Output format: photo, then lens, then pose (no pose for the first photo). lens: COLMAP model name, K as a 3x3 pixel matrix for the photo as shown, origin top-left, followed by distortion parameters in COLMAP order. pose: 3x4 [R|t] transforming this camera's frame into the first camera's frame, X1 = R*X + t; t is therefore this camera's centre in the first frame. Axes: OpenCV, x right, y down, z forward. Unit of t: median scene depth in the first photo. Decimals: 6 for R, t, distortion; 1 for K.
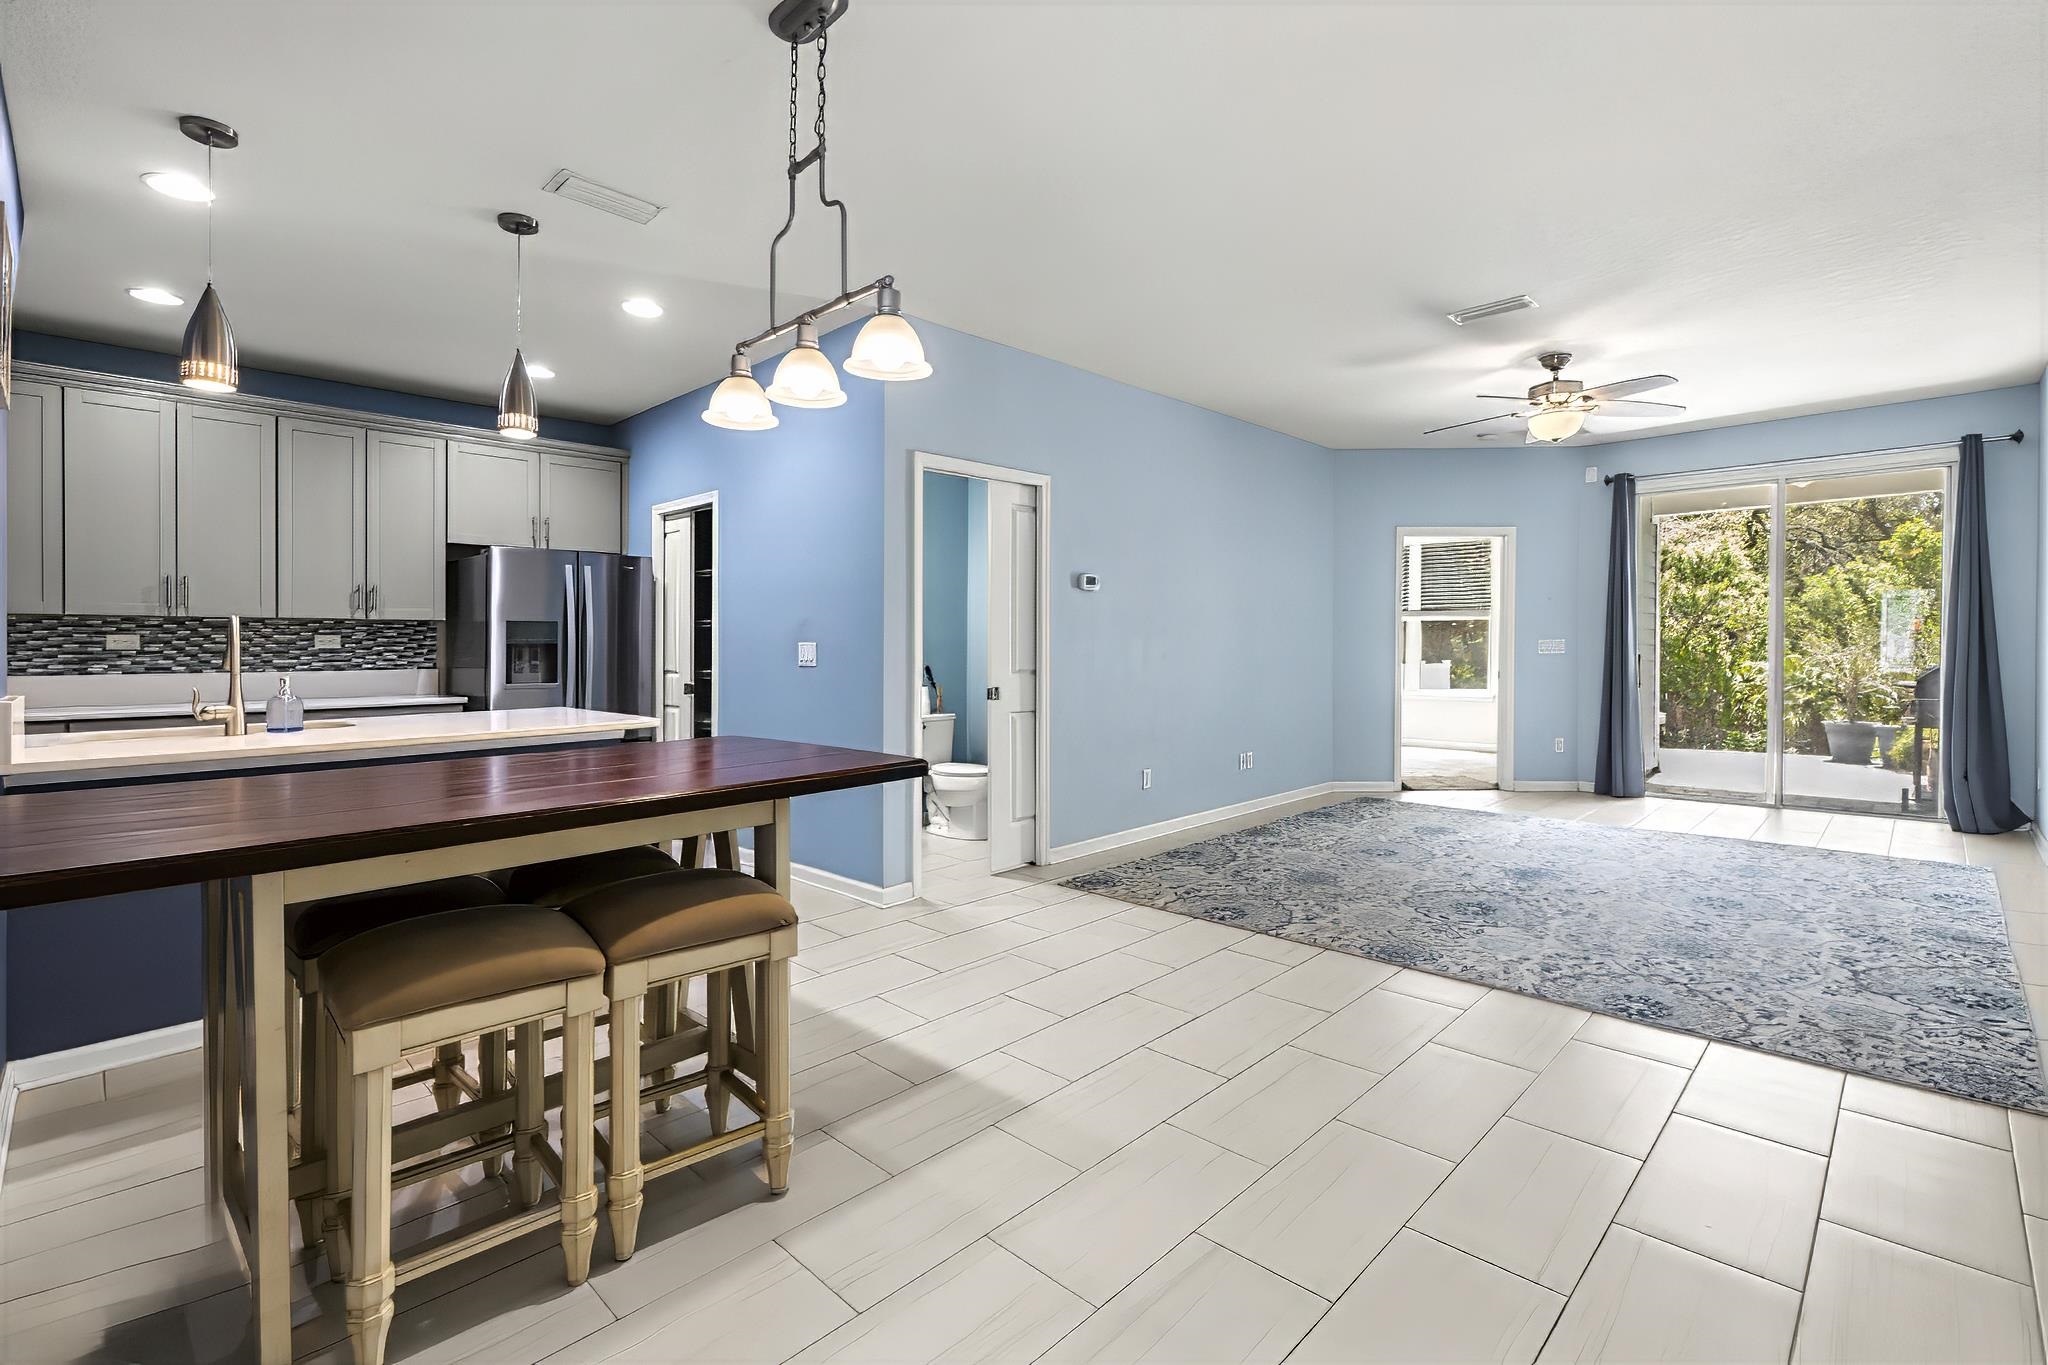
lens RADIAL K [[917.8, 0, 1053.1], [0, 917.8, 669.2], [0, 0, 1]] dist [0.011838, -0.001682]
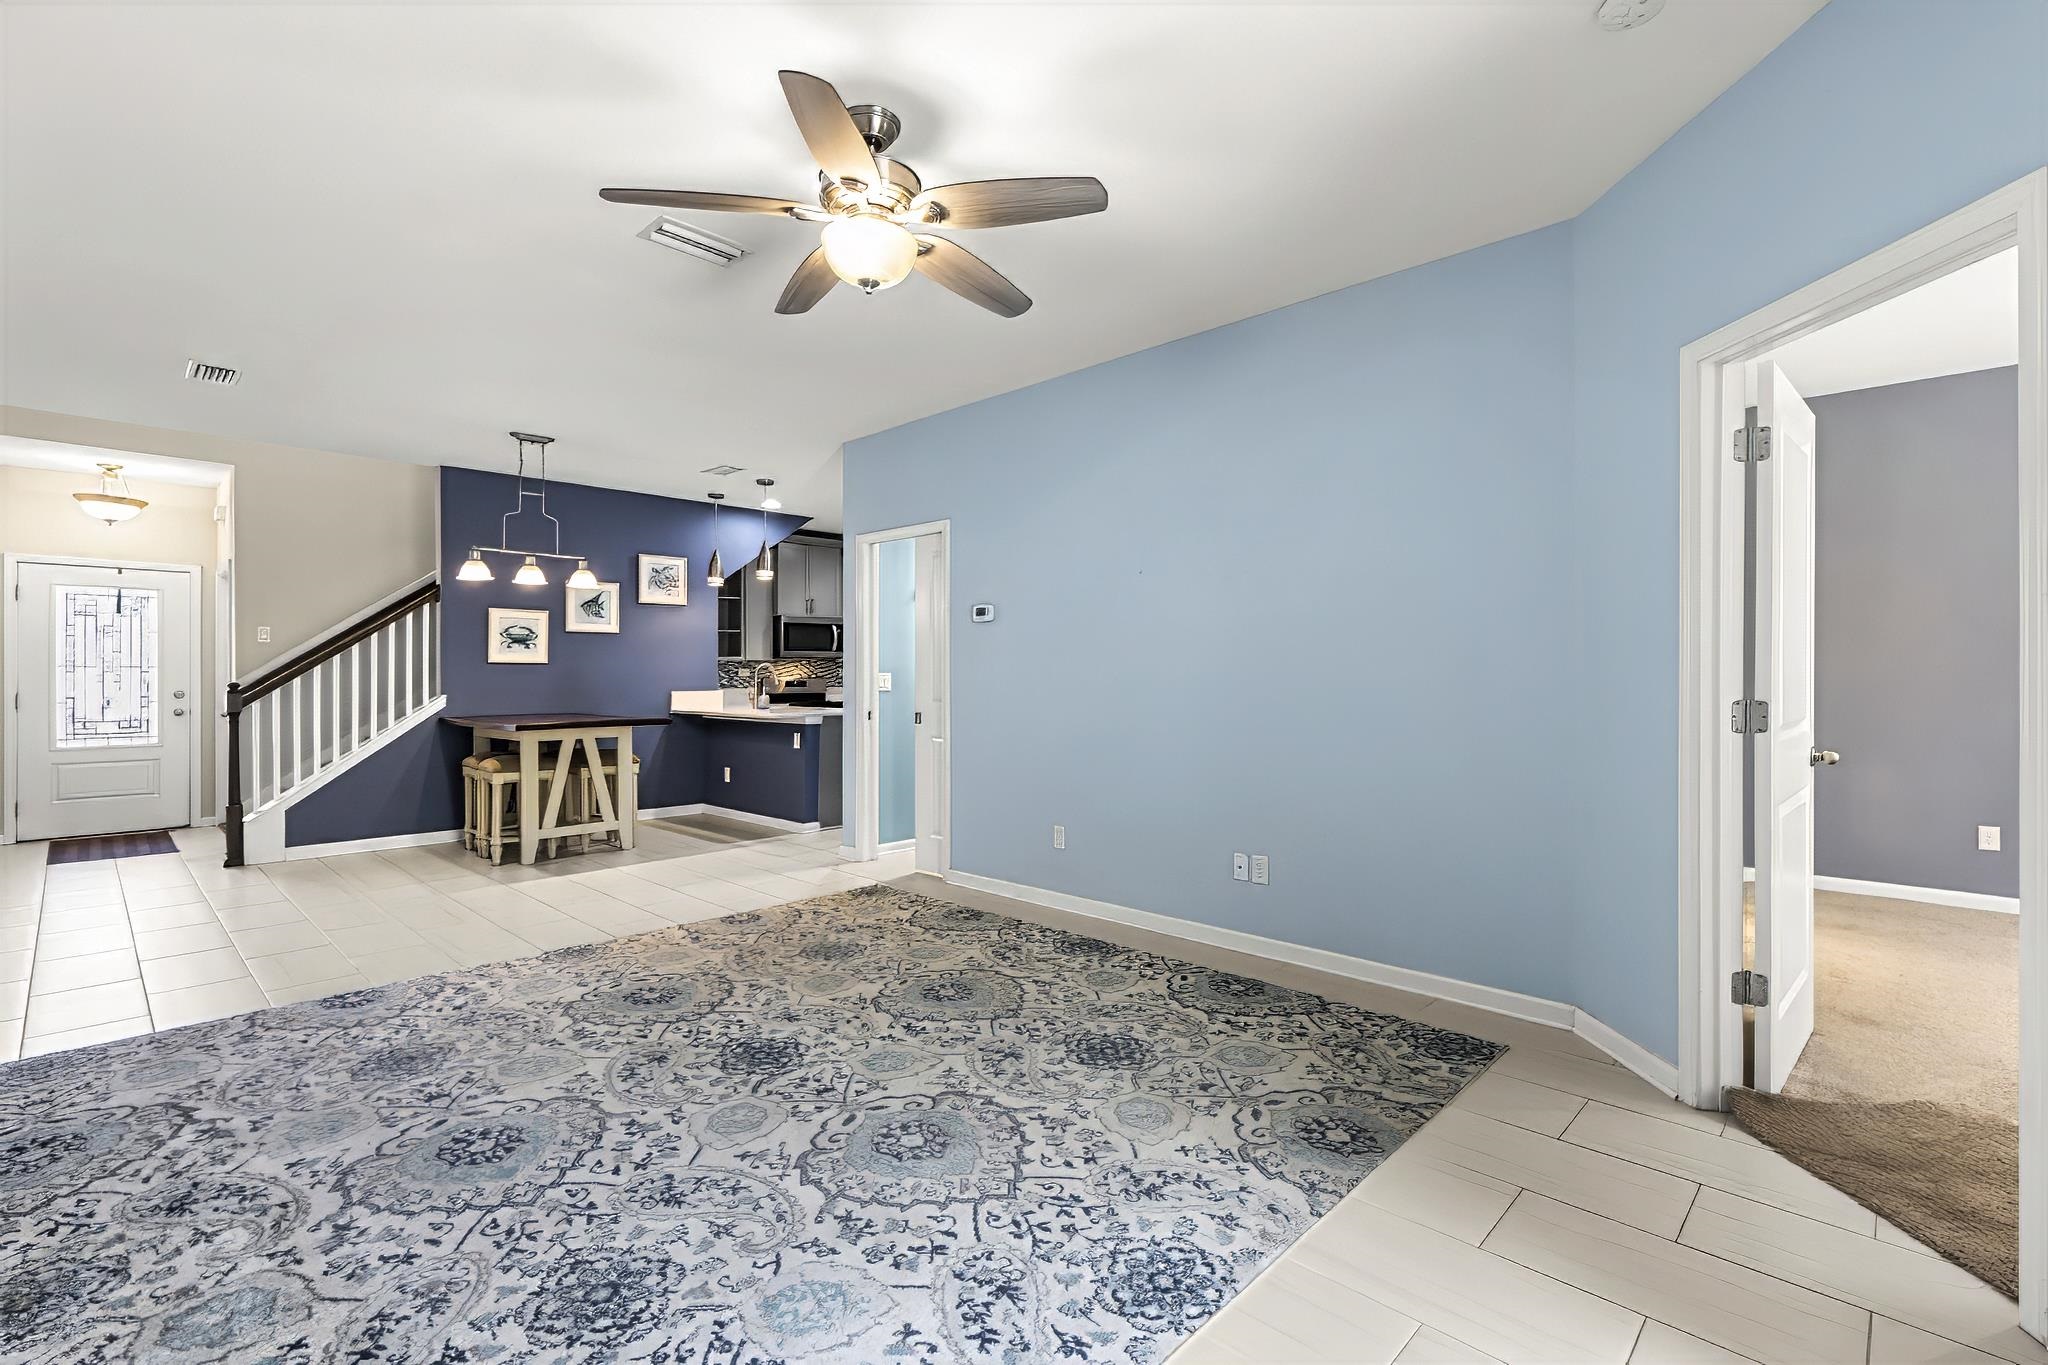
lens RADIAL K [[917.8, 0, 1037.5], [0, 917.8, 694.6], [0, 0, 1]] dist [0.011838, -0.001682]
pose [[-0.000130, 0.026236, -0.999656, 1.070863], [-0.024659, 0.999352, 0.026231, -0.036432], [0.999696, 0.024654, 0.000517, 1.115825]]
